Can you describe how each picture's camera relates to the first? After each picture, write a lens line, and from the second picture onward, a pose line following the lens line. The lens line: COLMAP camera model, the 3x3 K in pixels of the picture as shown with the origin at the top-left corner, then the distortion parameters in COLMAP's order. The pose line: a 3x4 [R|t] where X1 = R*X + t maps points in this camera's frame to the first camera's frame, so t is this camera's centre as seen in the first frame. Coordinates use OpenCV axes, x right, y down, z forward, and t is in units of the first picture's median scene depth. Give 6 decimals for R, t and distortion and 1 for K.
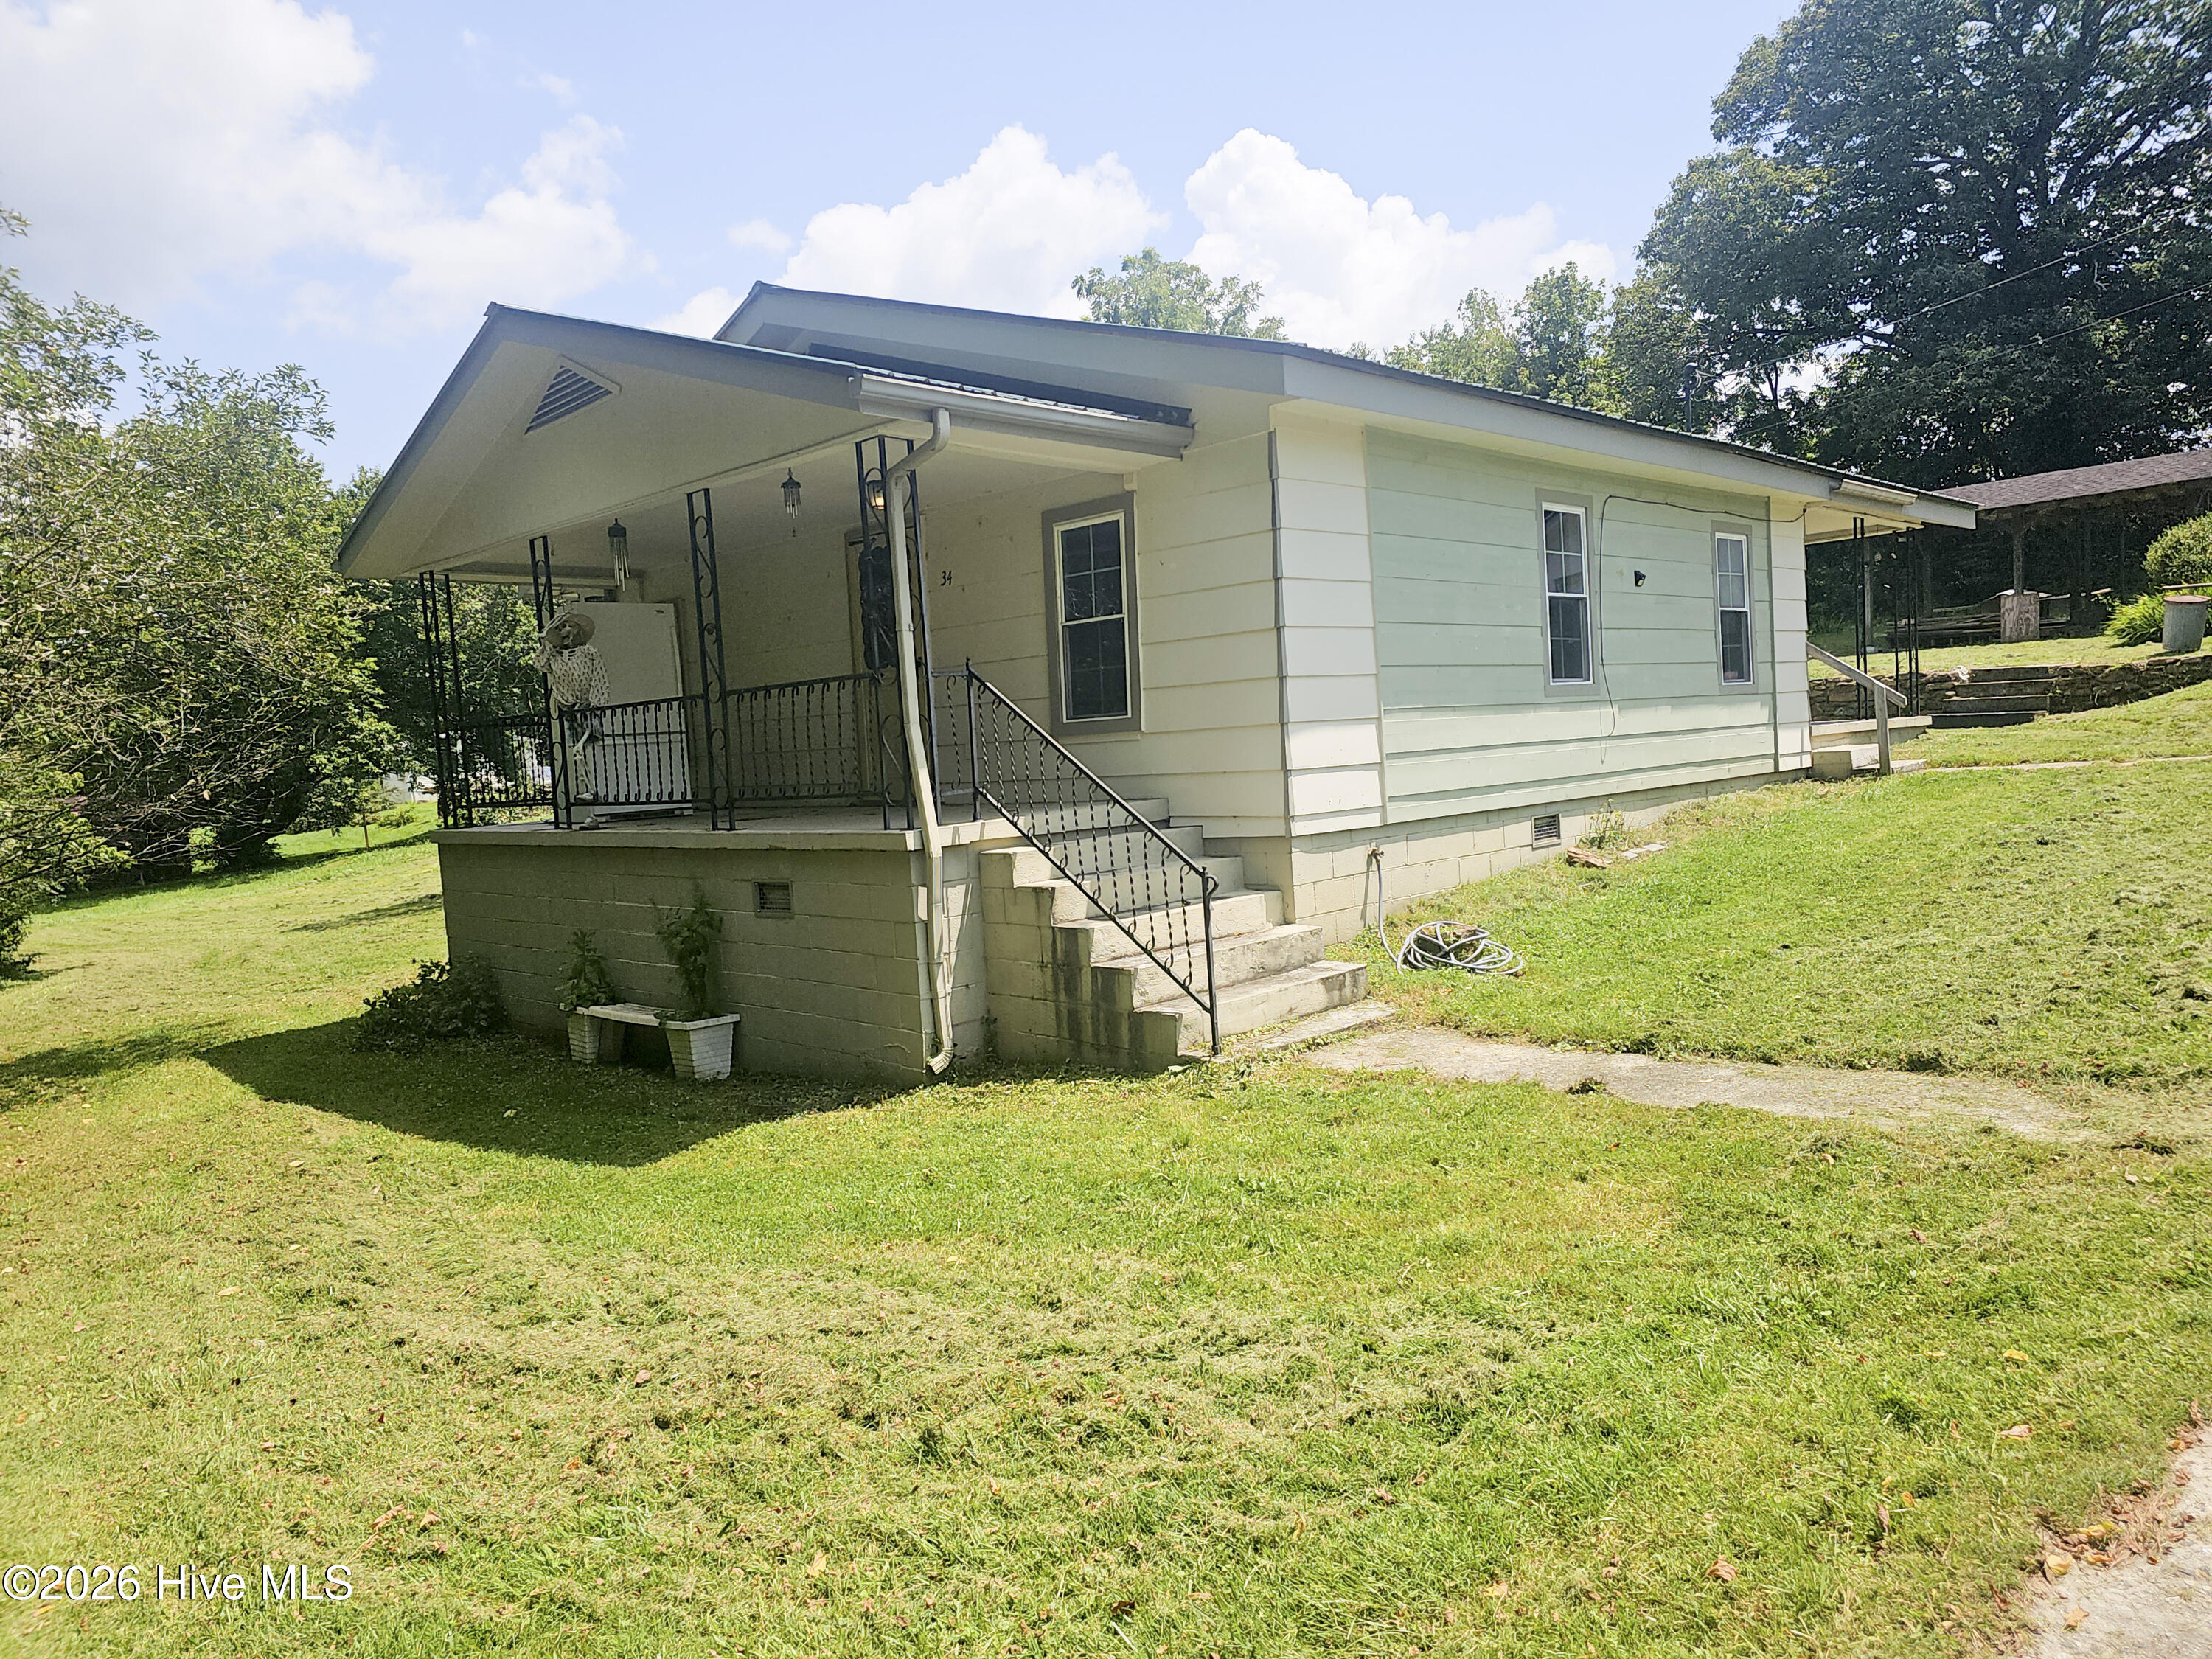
lens RADIAL K [[1452.5, 0, 1107.4], [0, 1452.5, 843.5], [0, 0, 1]] dist [0.021508, -0.004261]
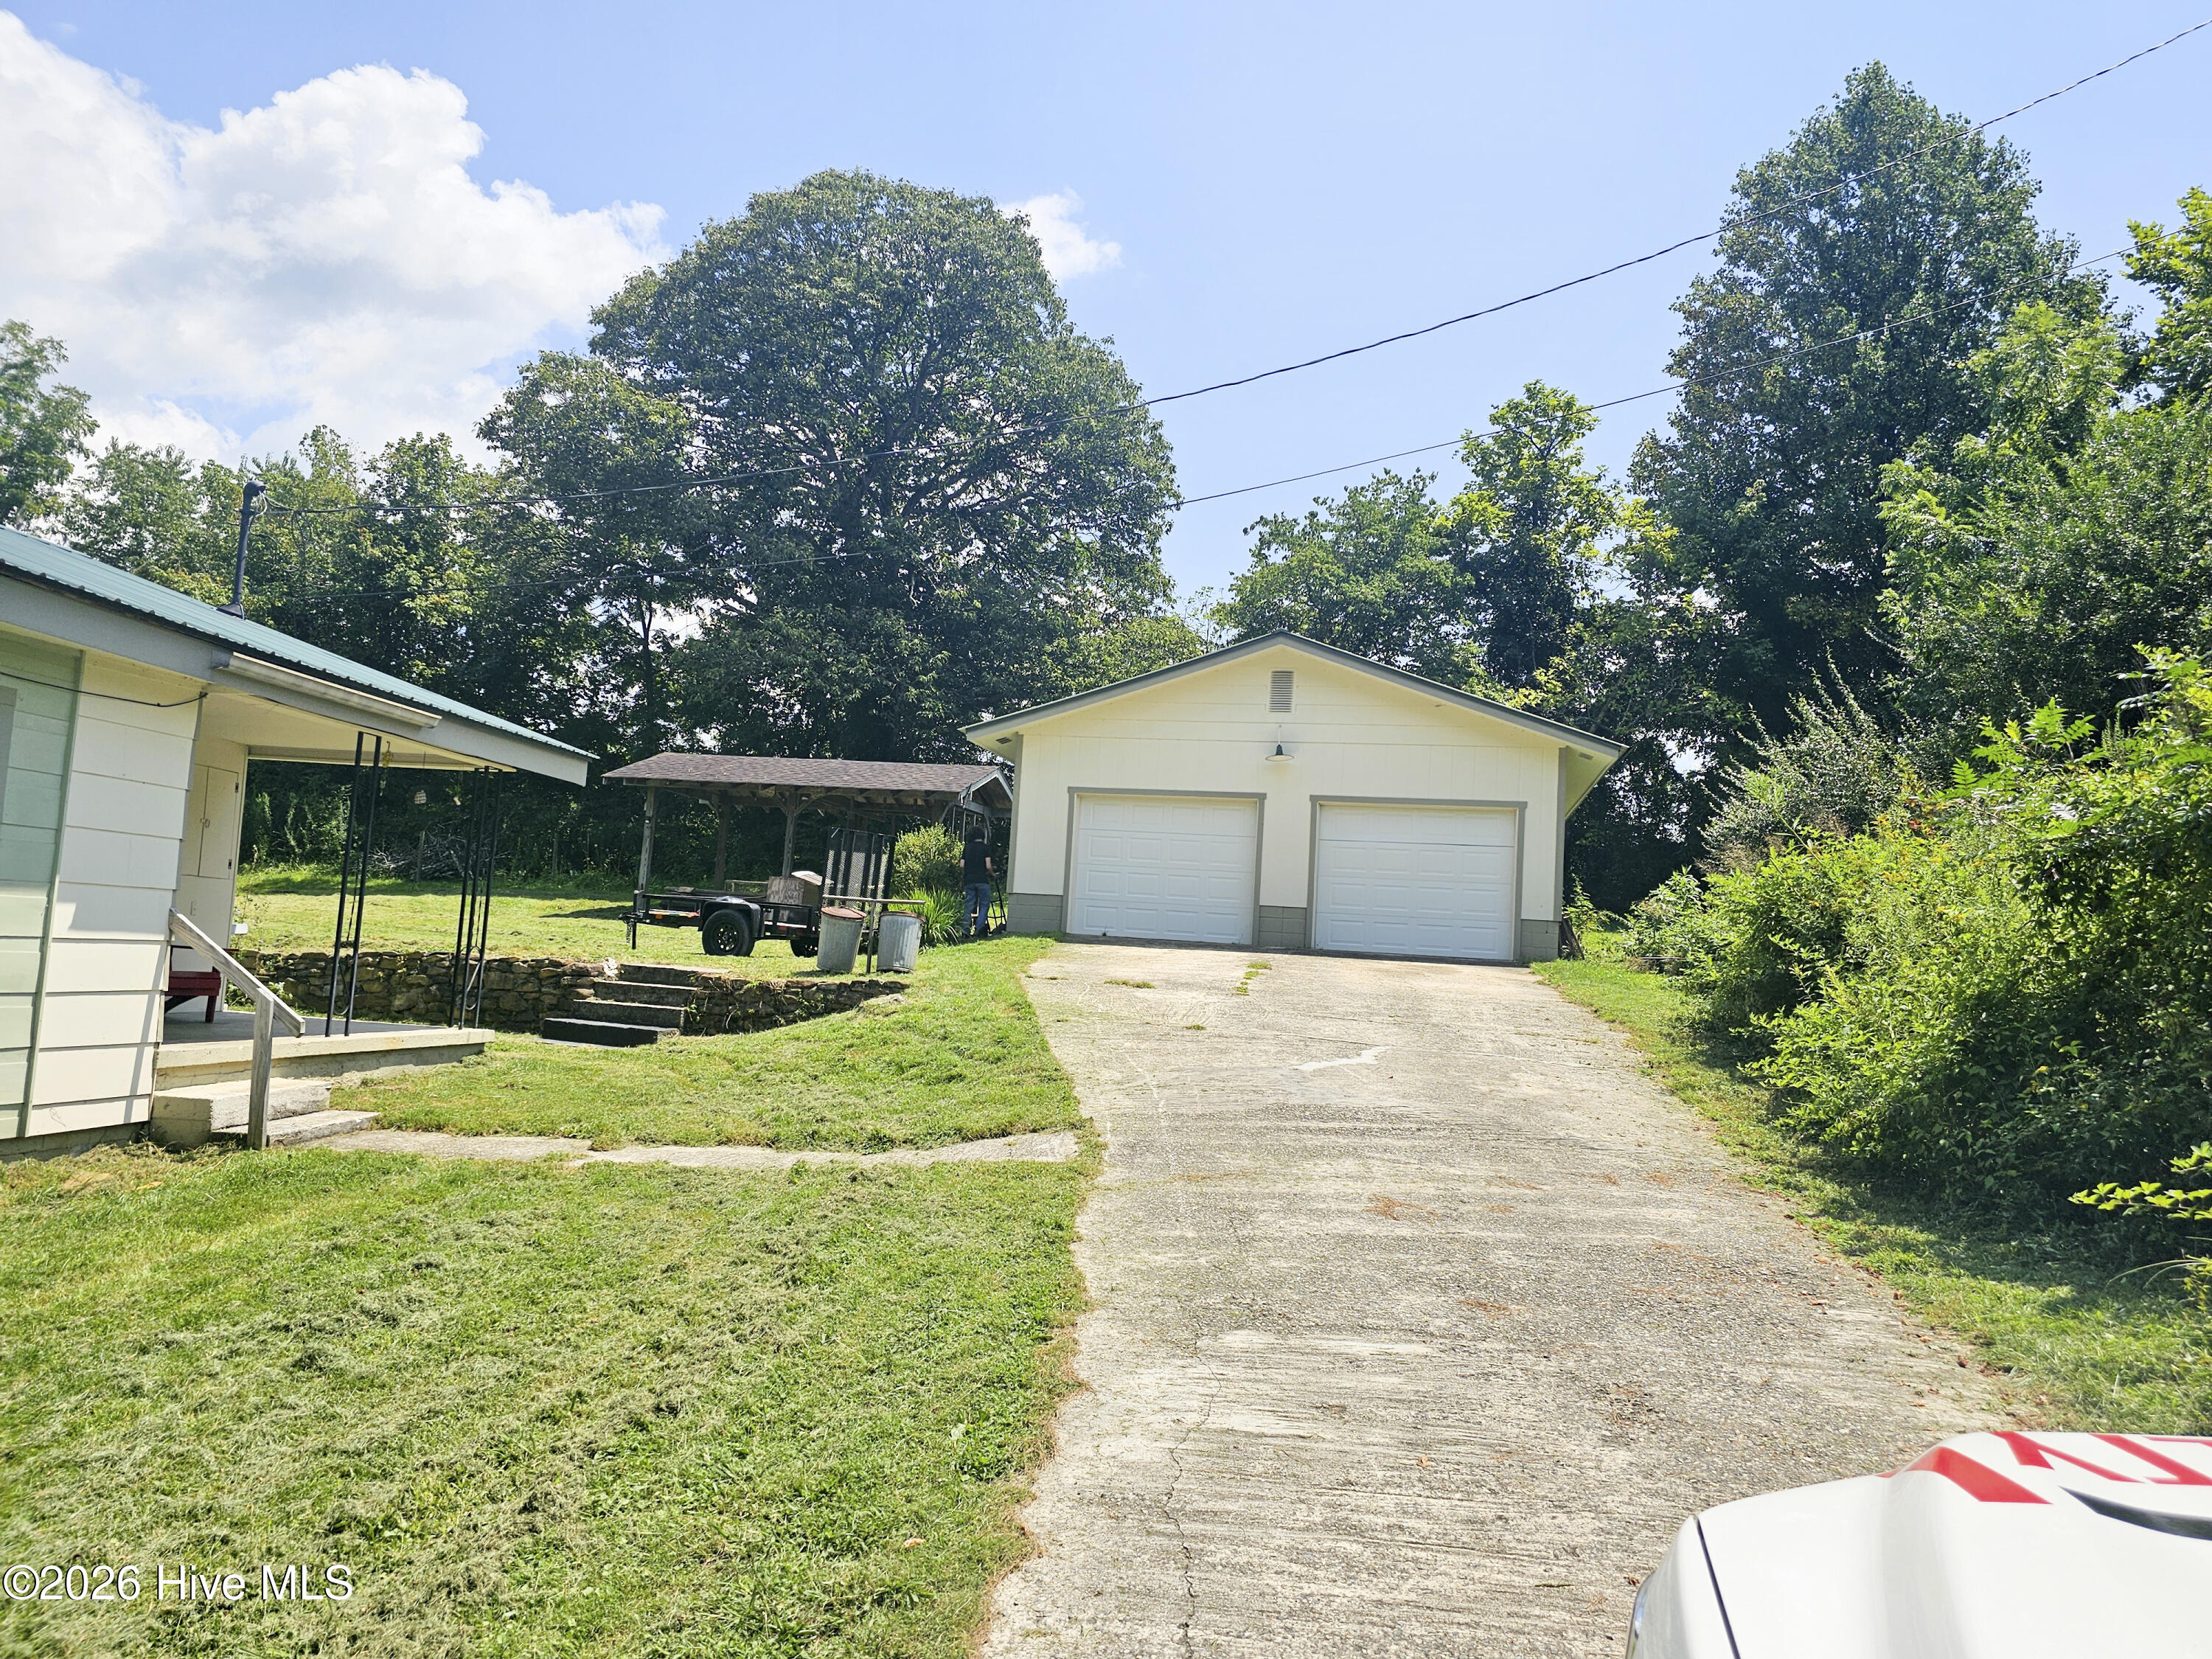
lens RADIAL K [[1452.5, 0, 1107.4], [0, 1452.5, 843.5], [0, 0, 1]] dist [0.021508, -0.004261]
pose [[0.769124, 0.160475, 0.618624, 0.133177], [-0.064601, 0.982526, -0.174557, -0.028268], [-0.635826, 0.094292, 0.766051, 0.098942]]
